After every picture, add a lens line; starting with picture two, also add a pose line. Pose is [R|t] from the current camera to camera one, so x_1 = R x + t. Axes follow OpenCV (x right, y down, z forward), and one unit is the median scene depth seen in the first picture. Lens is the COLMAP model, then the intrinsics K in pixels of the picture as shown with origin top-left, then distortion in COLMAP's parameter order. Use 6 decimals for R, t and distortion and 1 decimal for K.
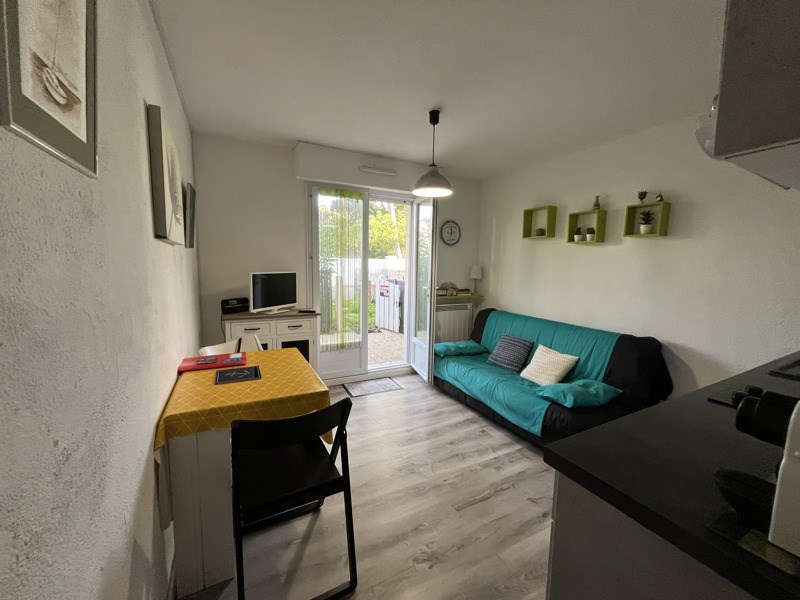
lens RADIAL K [[323.2, 0, 398.4], [0, 323.2, 298.7], [0, 0, 1]] dist [-0.002358, -0.000128]
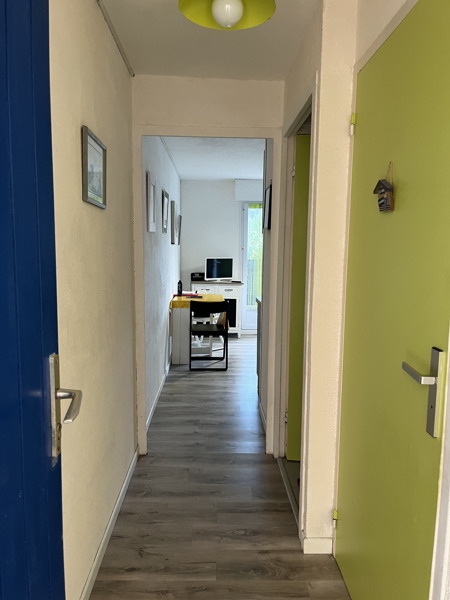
lens RADIAL K [[452.7, 0, 225.3], [0, 452.7, 299.6], [0, 0, 1]] dist [0.000447, 0.000037]
pose [[0.904309, 0.039717, -0.425027, 0.701509], [-0.042720, 0.999084, 0.002466, 0.136740], [0.424736, 0.015927, 0.905177, -1.197464]]
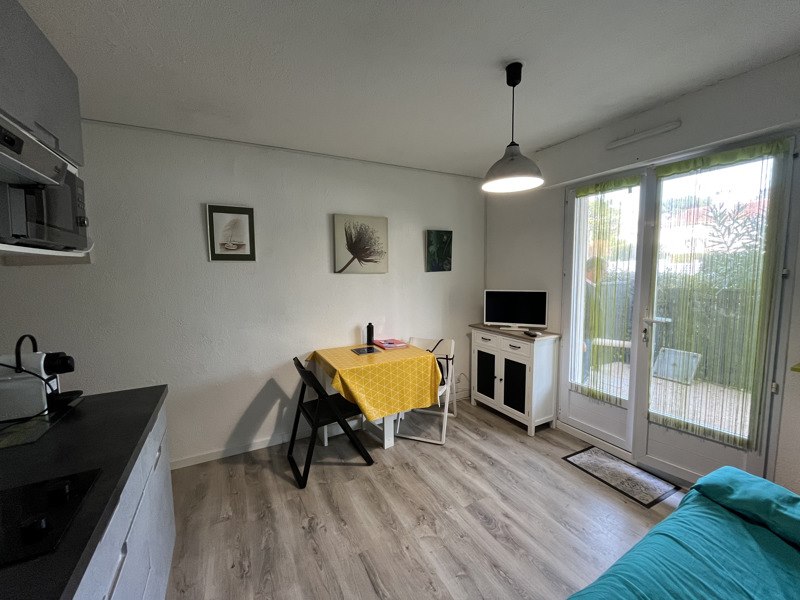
lens RADIAL K [[323.2, 0, 397.3], [0, 323.2, 297.8], [0, 0, 1]] dist [-0.002358, -0.000128]
pose [[0.009105, 0.073077, -0.997285, 0.671309], [-0.096447, 0.992740, 0.071864, -0.100903], [0.995296, 0.095531, 0.016087, 0.647379]]
